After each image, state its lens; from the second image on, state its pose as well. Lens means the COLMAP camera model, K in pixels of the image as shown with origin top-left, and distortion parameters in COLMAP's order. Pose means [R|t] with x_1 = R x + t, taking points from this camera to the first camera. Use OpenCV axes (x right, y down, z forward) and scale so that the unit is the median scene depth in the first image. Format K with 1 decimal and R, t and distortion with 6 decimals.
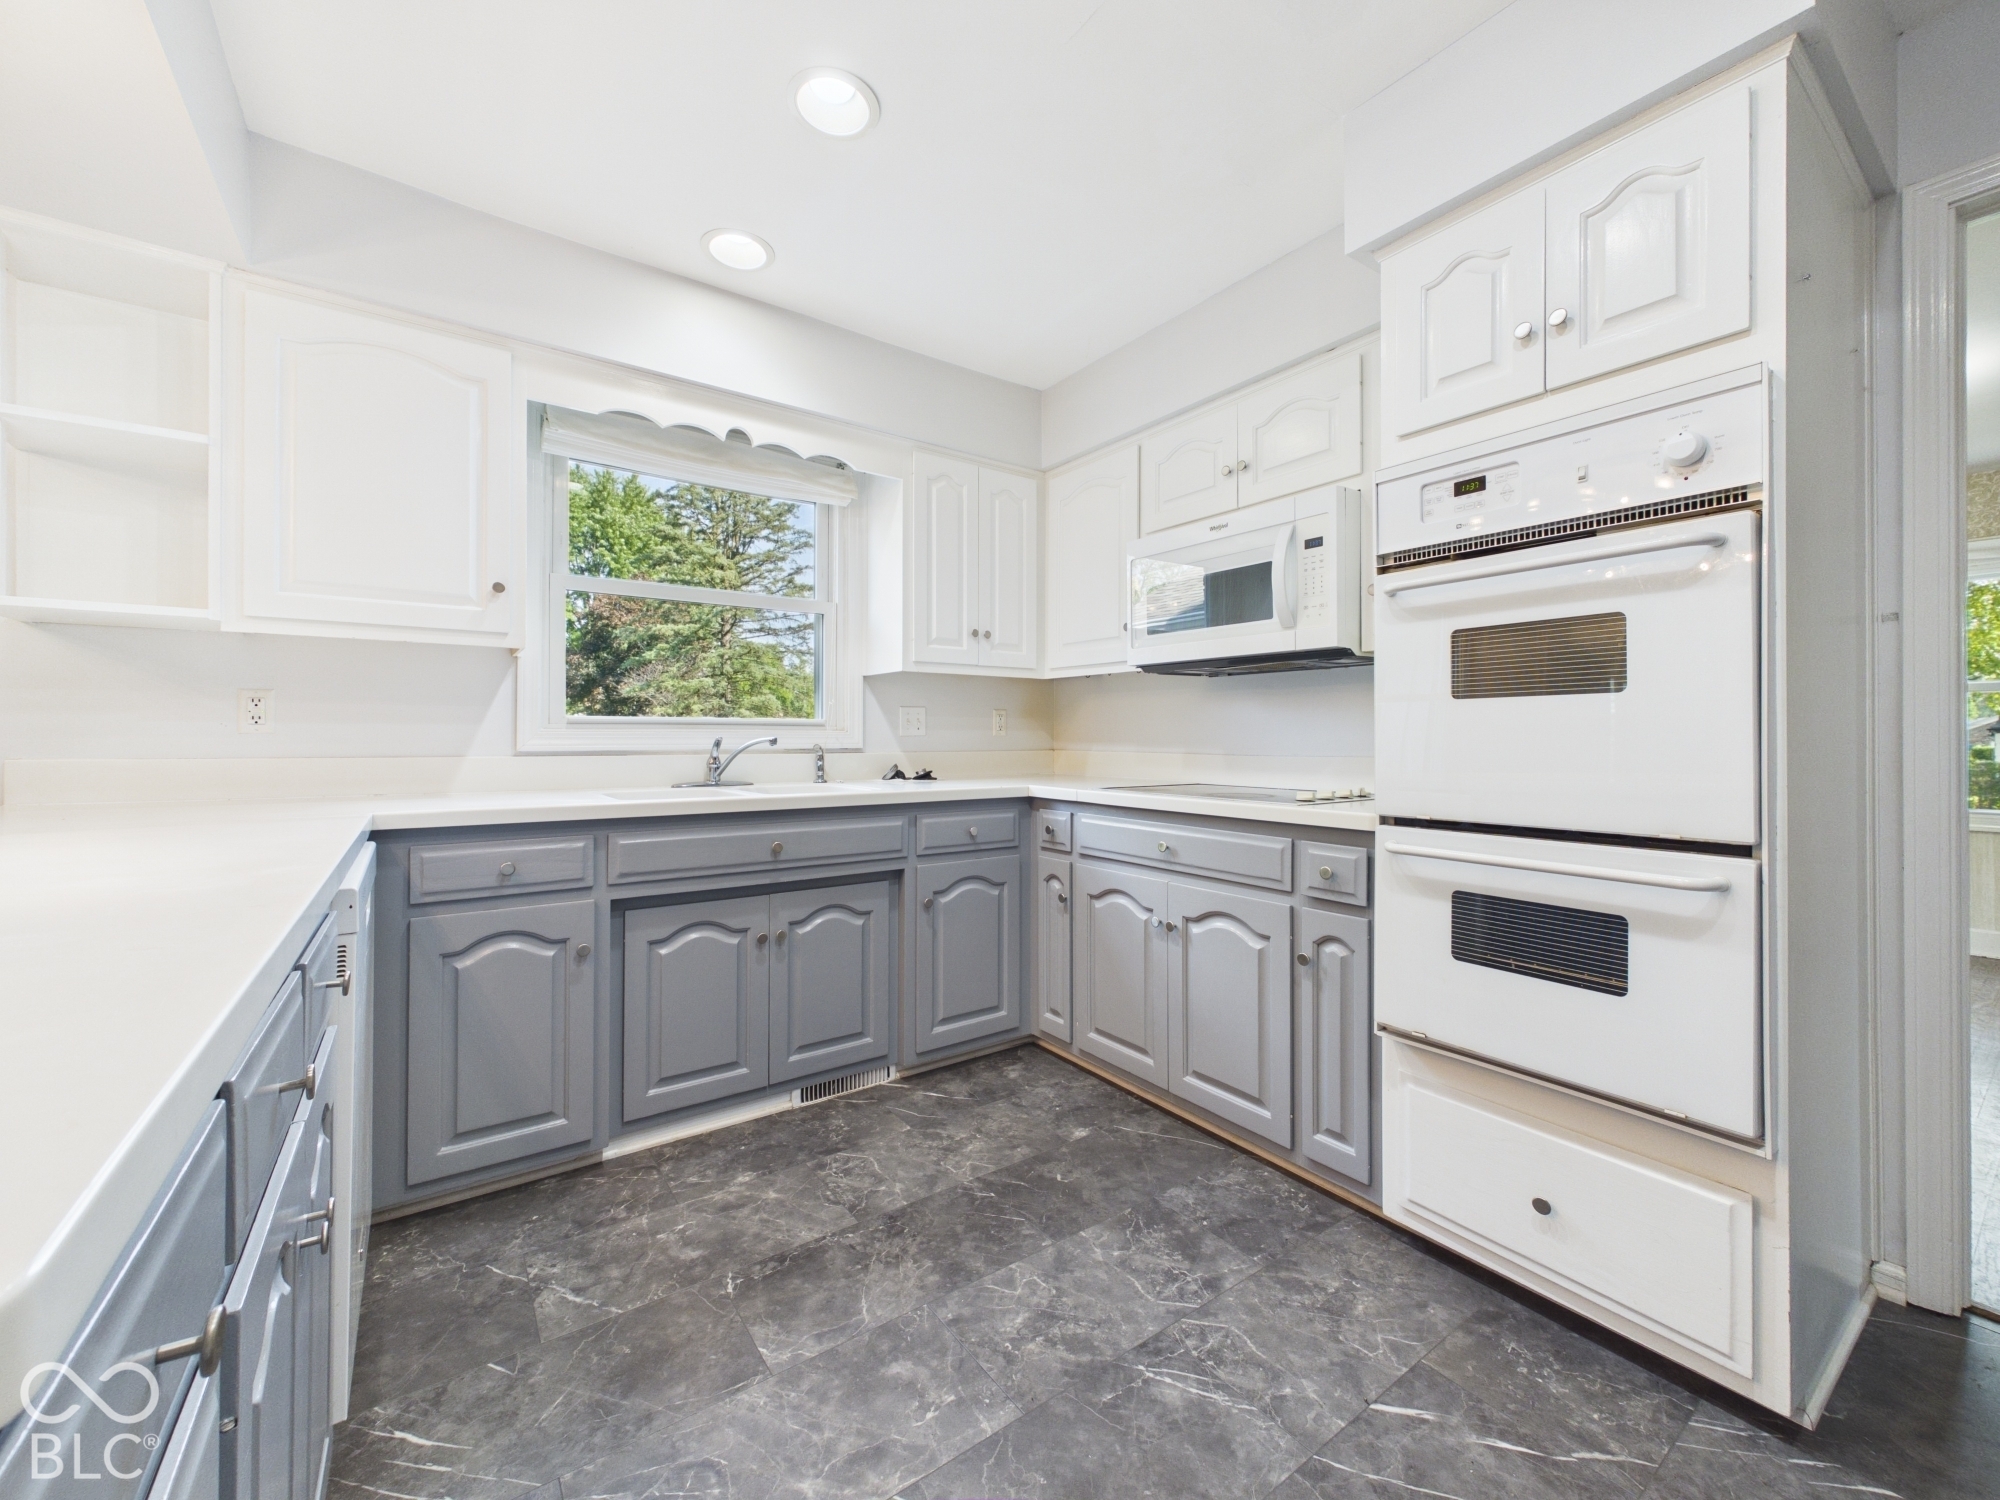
lens RADIAL K [[802.6, 0, 998.8], [0, 802.6, 733.5], [0, 0, 1]] dist [0.001245, -0.000268]
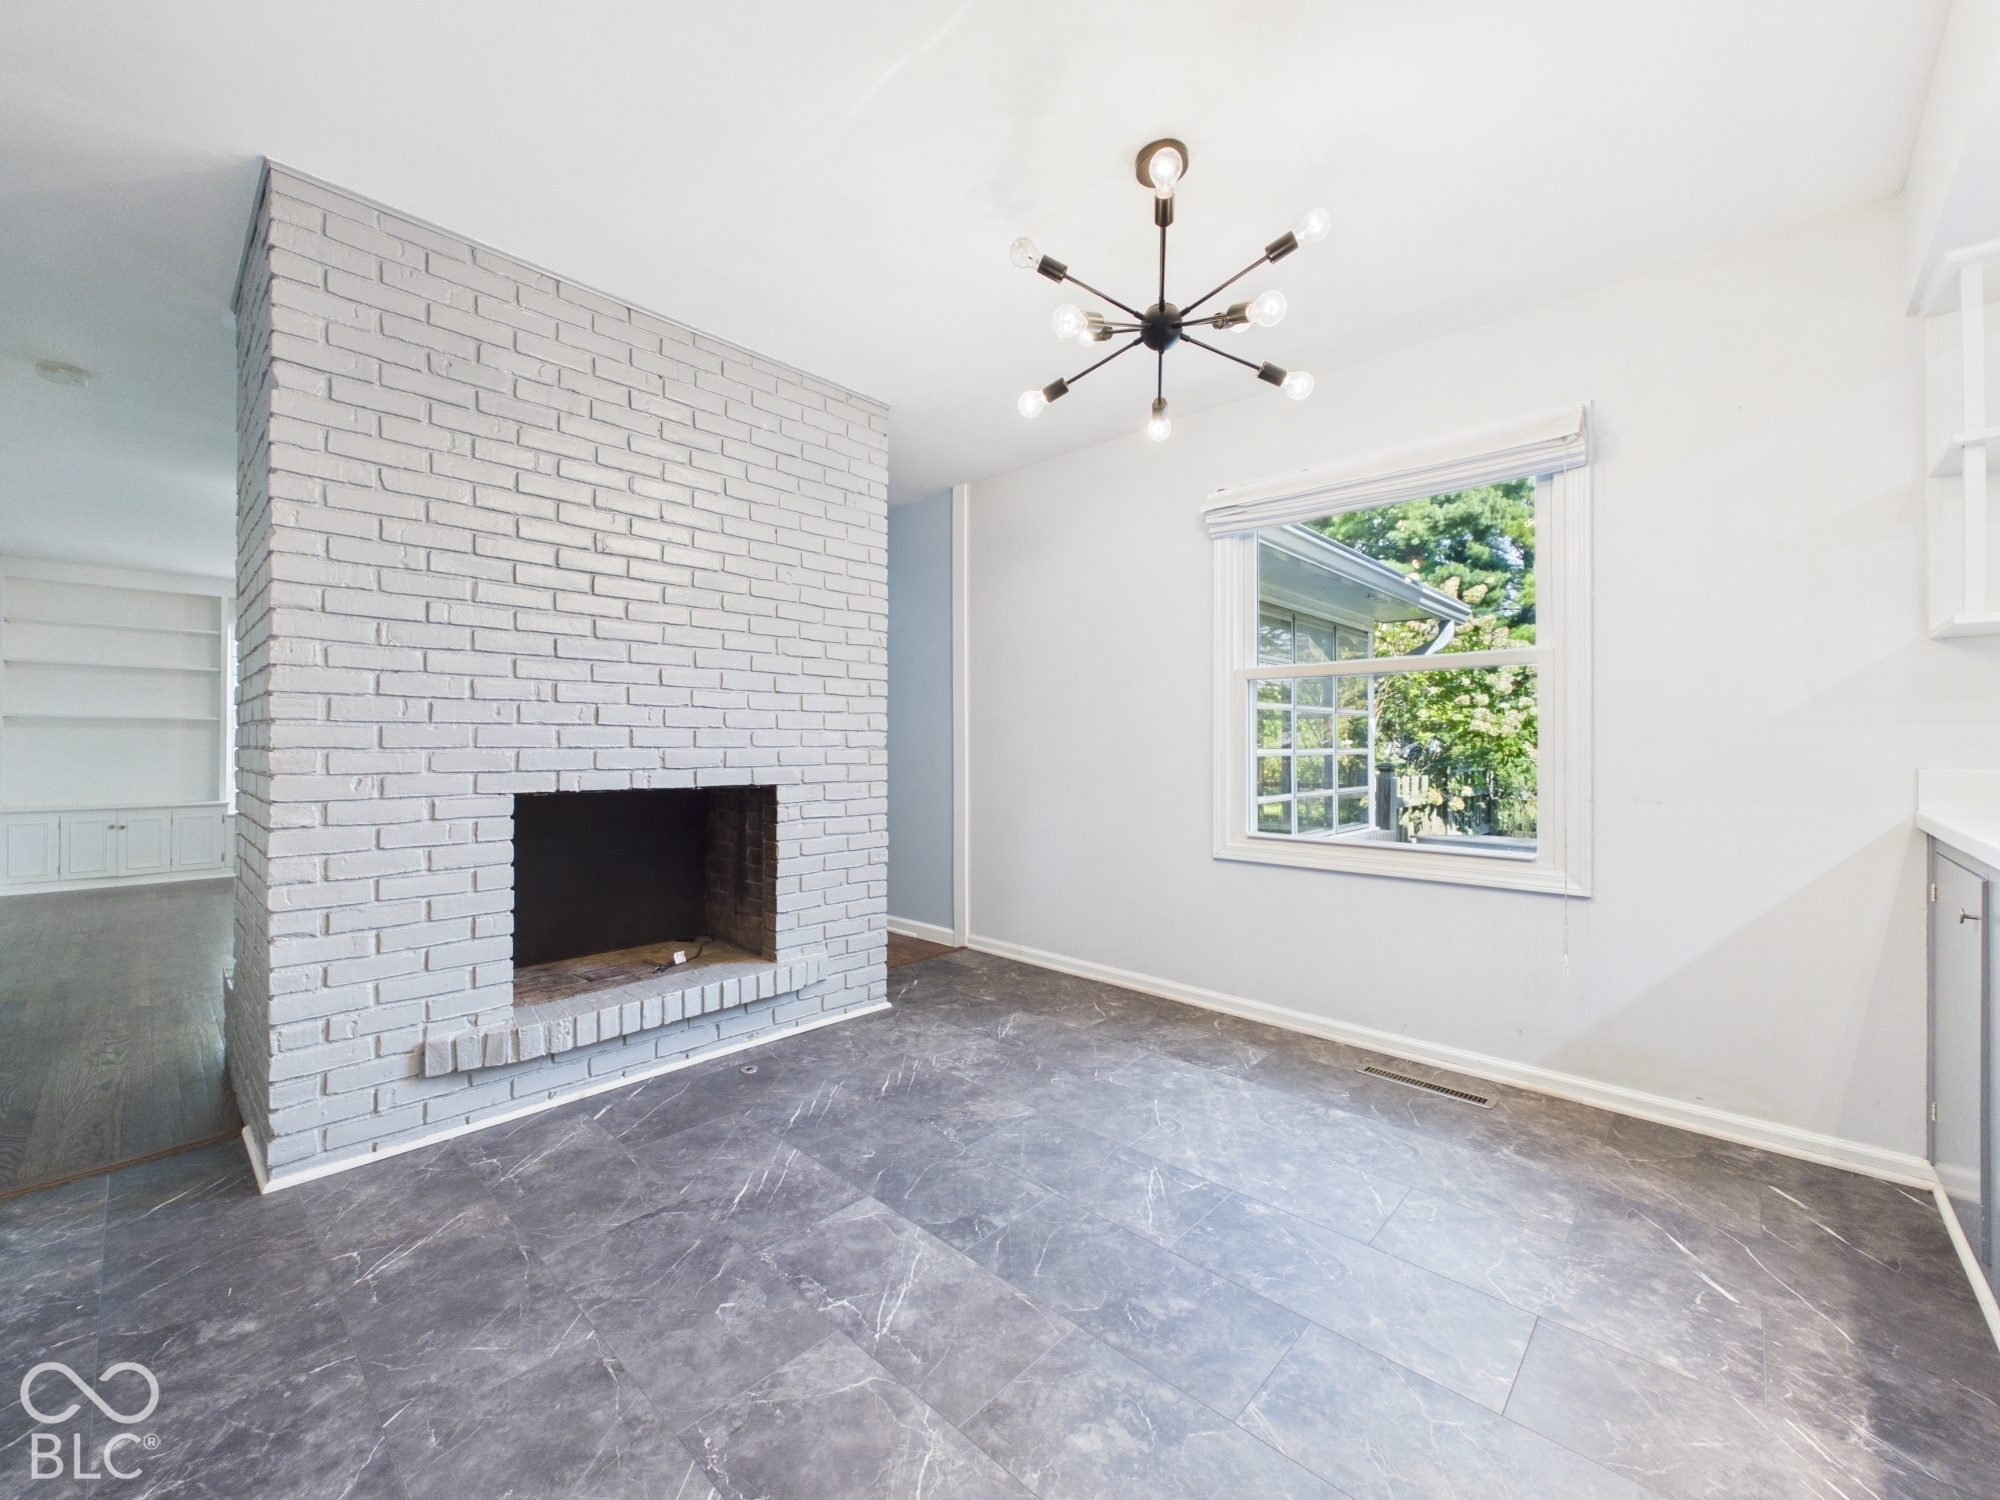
lens RADIAL K [[802.6, 0, 998.5], [0, 802.6, 741.2], [0, 0, 1]] dist [0.001245, -0.000268]
pose [[0.194097, -0.005183, -0.980969, -0.349993], [0.004412, 0.999981, -0.004411, -0.003427], [0.980972, -0.003472, 0.194116, -0.346557]]
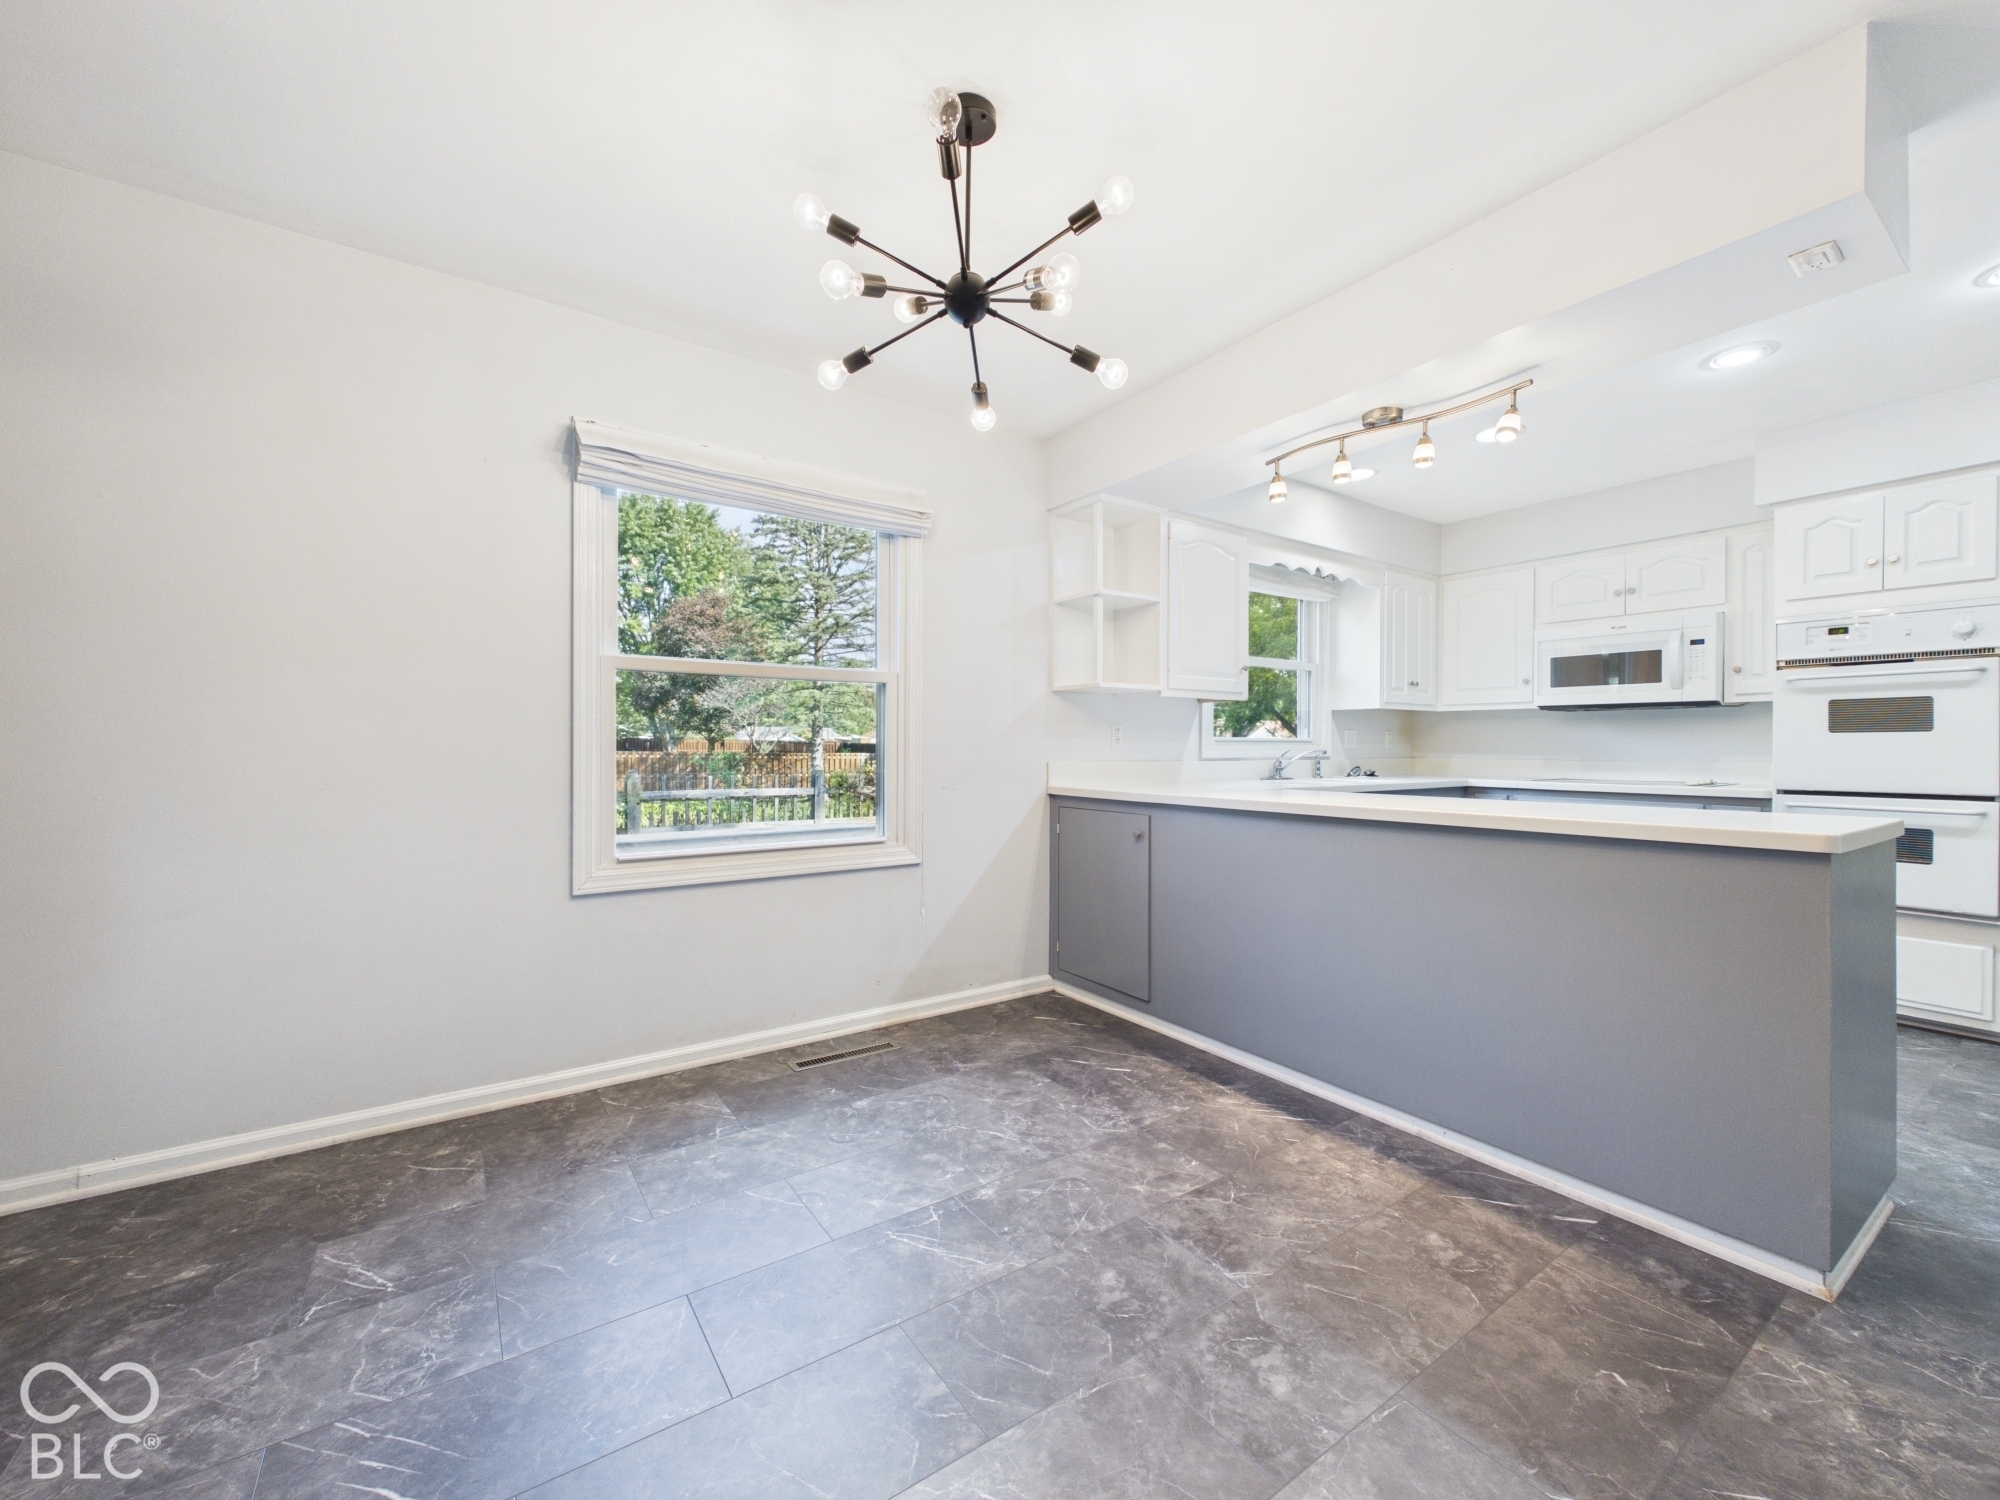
lens RADIAL K [[802.6, 0, 998.6], [0, 802.6, 750.7], [0, 0, 1]] dist [0.001245, -0.000268]
pose [[0.999840, 0.000247, -0.017882, -1.102074], [-0.000070, 0.999951, 0.009890, -0.011539], [0.017884, -0.009887, 0.999791, -0.800457]]
